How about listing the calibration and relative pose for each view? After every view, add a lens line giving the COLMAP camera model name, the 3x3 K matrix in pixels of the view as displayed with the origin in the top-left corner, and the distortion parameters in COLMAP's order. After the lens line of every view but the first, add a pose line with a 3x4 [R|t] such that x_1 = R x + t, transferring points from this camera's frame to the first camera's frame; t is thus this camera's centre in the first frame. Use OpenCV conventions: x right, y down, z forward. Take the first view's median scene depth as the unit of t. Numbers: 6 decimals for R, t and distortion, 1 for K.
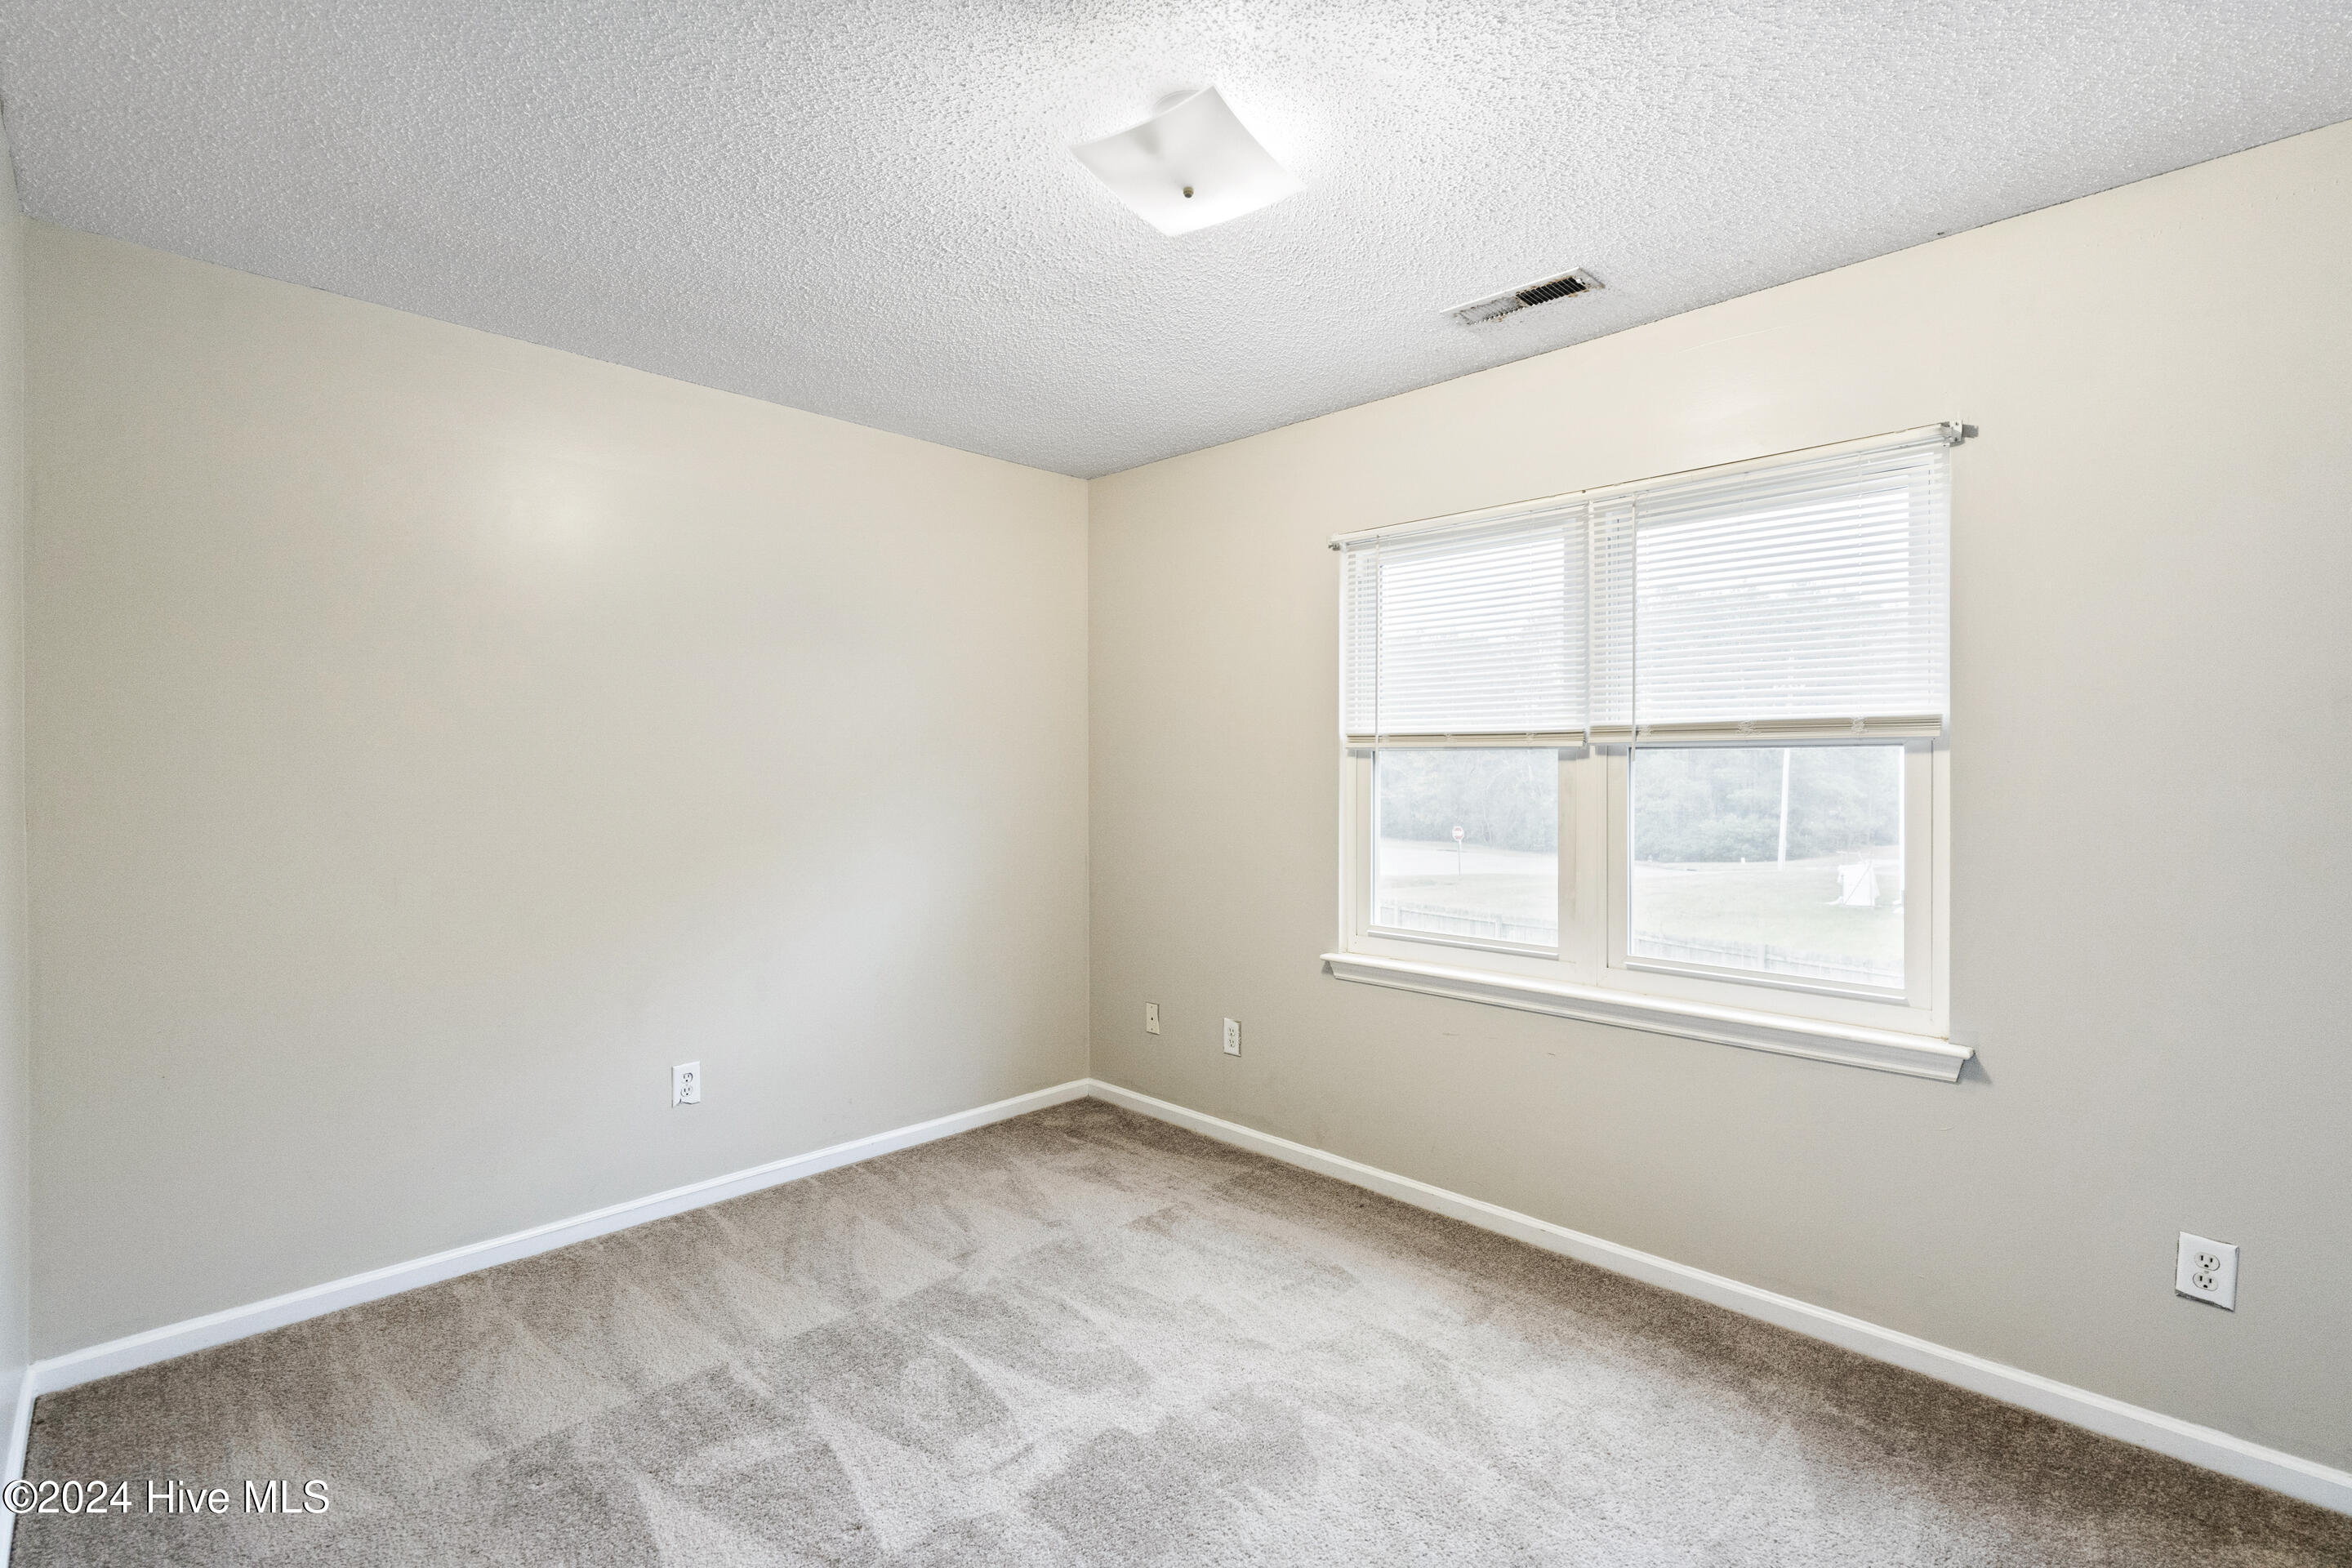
lens RADIAL K [[1085.6, 0, 1168.2], [0, 1085.6, 770.5], [0, 0, 1]] dist [-0.006949, 0.003787]
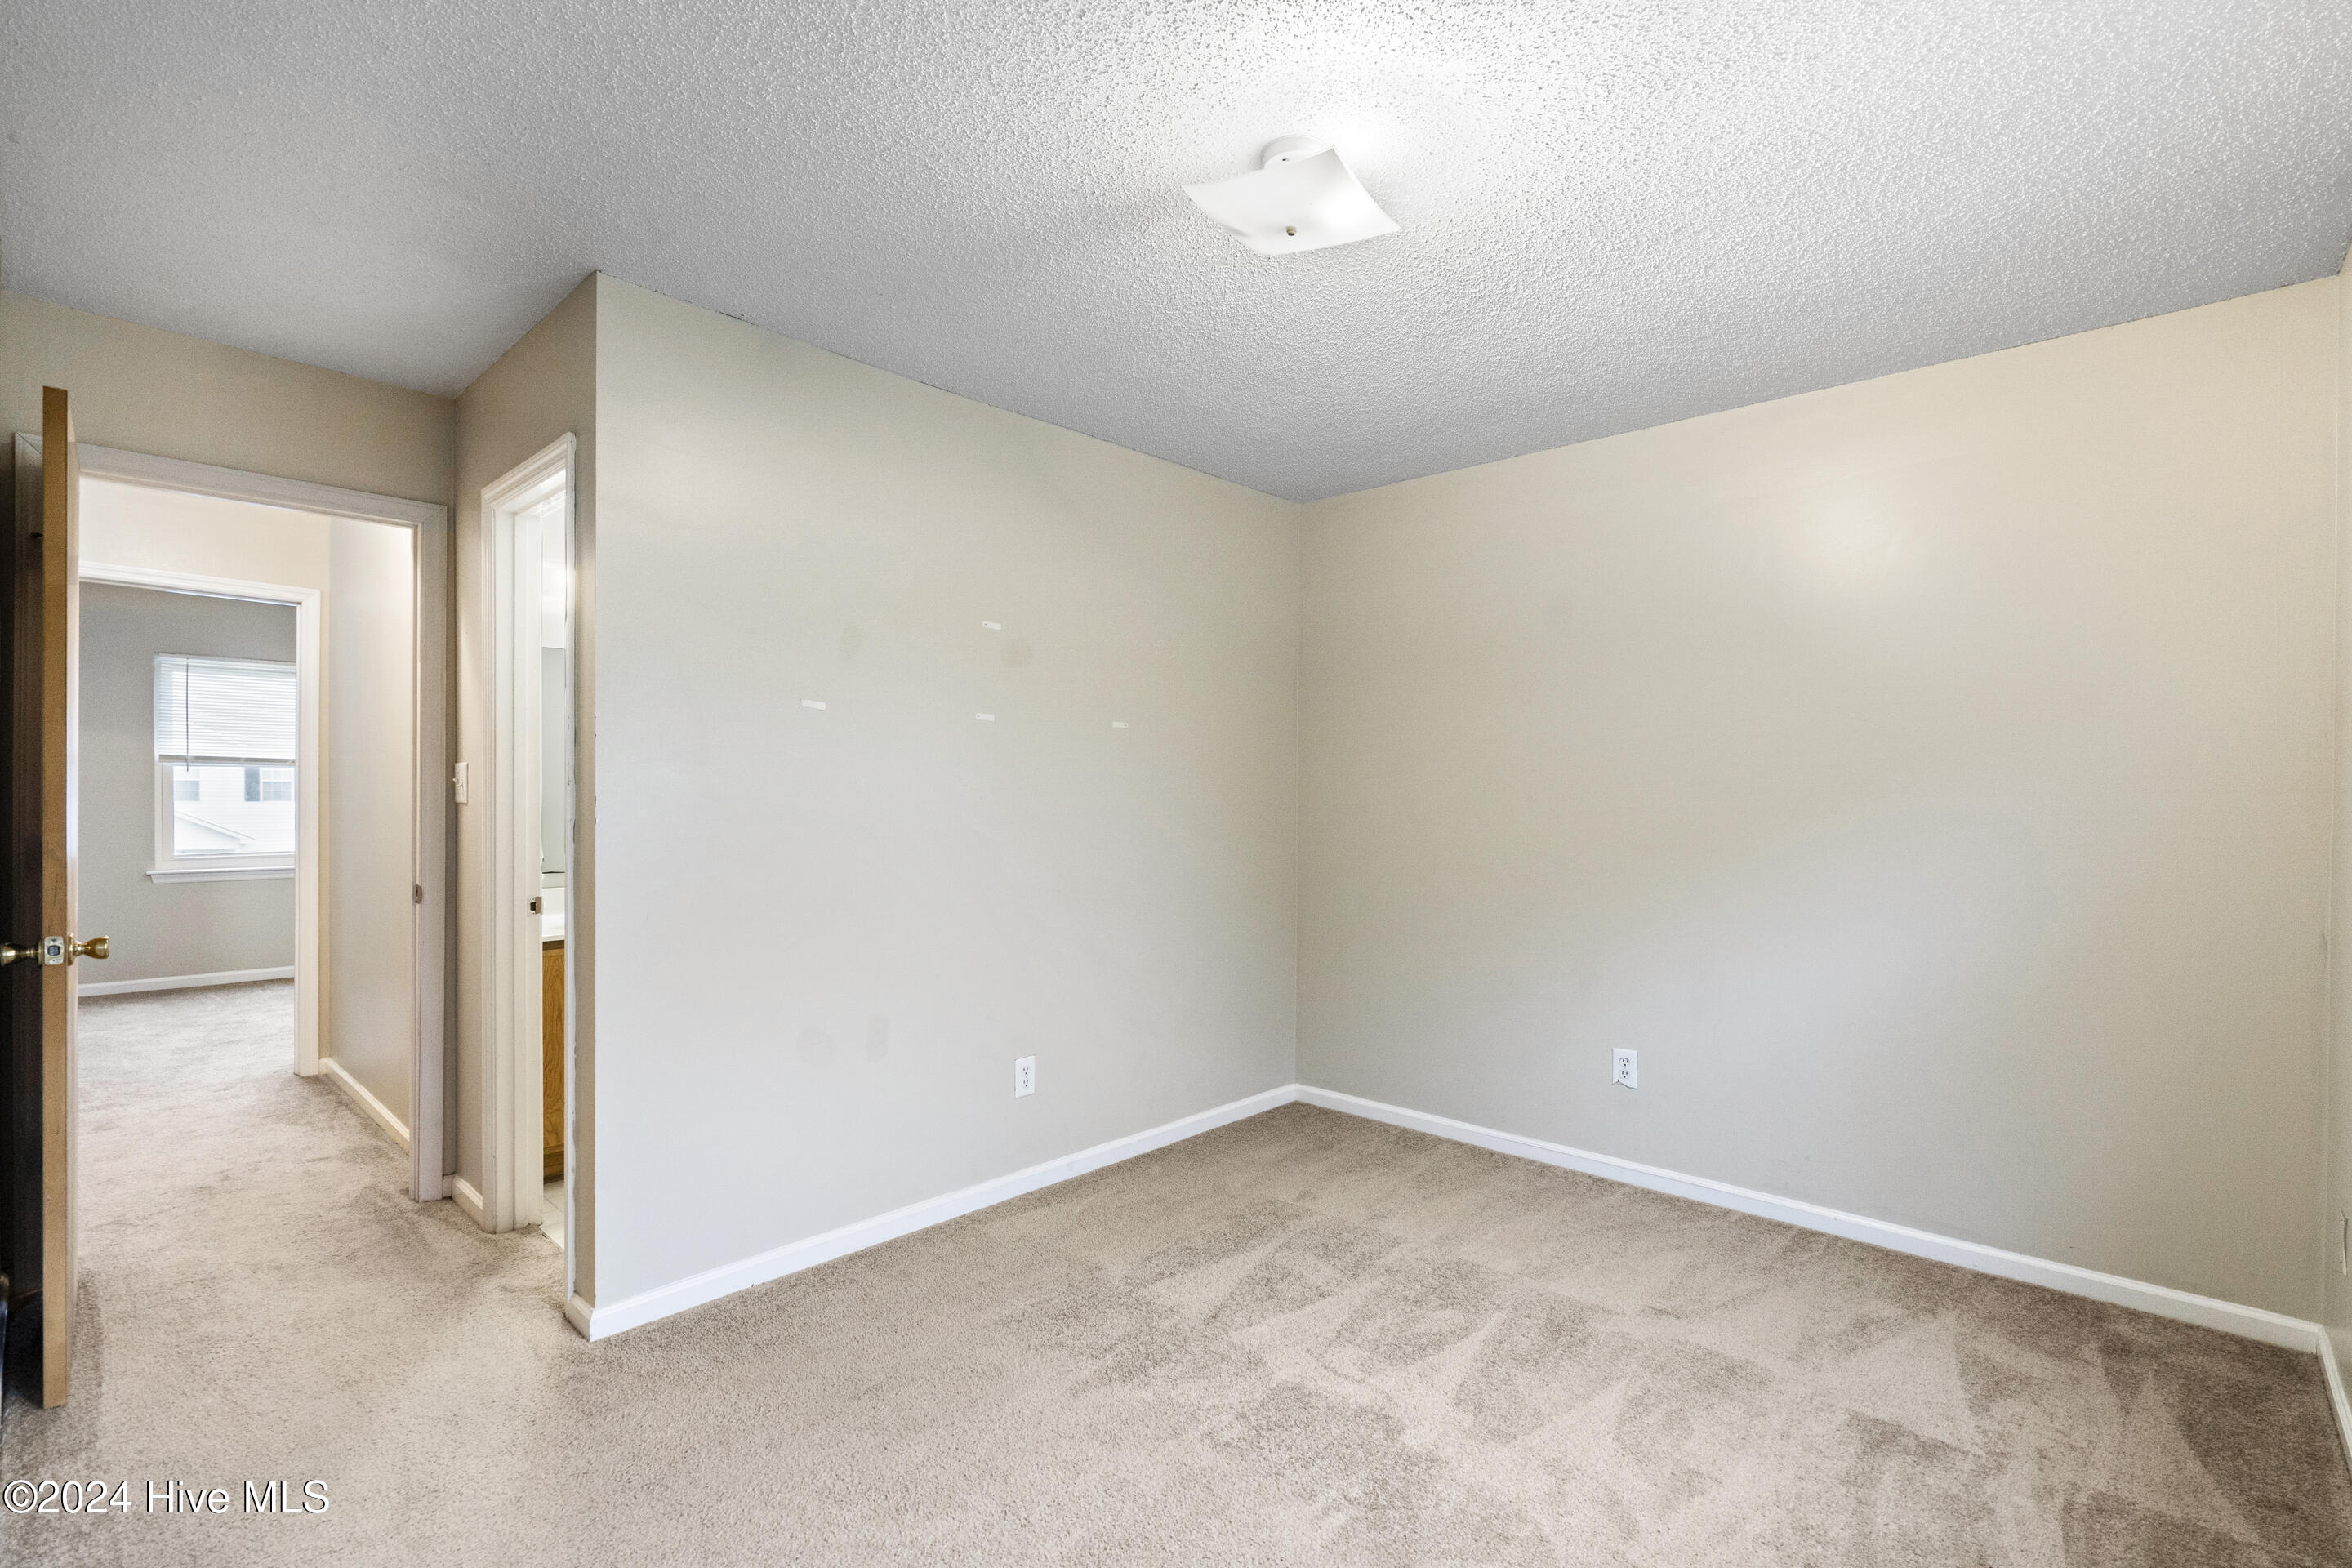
lens RADIAL K [[1085.6, 0, 1166.3], [0, 1085.6, 789.6], [0, 0, 1]] dist [-0.006949, 0.003787]
pose [[0.013443, 0.000928, -0.999909, 0.746857], [-0.008900, 0.999960, 0.000809, 0.009674], [0.999870, 0.008889, 0.013450, 0.585877]]
